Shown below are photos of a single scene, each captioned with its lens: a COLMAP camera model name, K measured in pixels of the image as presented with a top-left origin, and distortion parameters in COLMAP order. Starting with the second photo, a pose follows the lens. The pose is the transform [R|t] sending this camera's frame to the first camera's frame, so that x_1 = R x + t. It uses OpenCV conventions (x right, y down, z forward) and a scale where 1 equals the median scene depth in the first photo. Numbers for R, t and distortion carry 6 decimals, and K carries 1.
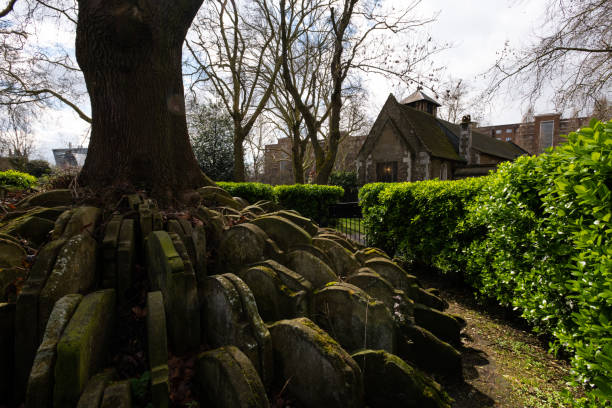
lens RADIAL K [[295.3, 0, 309.4], [0, 295.3, 201.2], [0, 0, 1]] dist [0.023021, -0.009750]
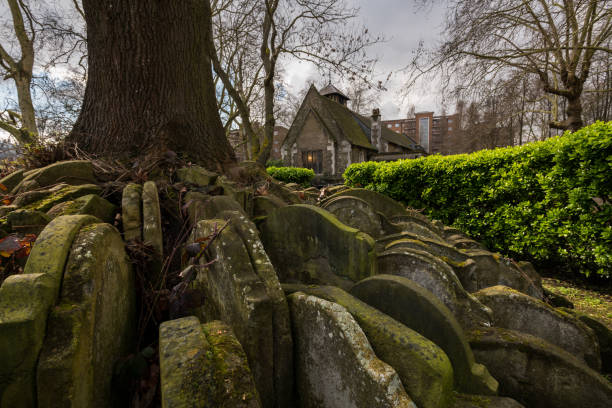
lens RADIAL K [[289.7, 0, 305.9], [0, 289.7, 201.3], [0, 0, 1]] dist [0.019126, -0.008248]
pose [[0.953655, -0.055414, 0.295757, -0.475538], [0.046290, 0.998214, 0.037768, 0.044974], [-0.297322, -0.022327, 0.954516, 0.195056]]
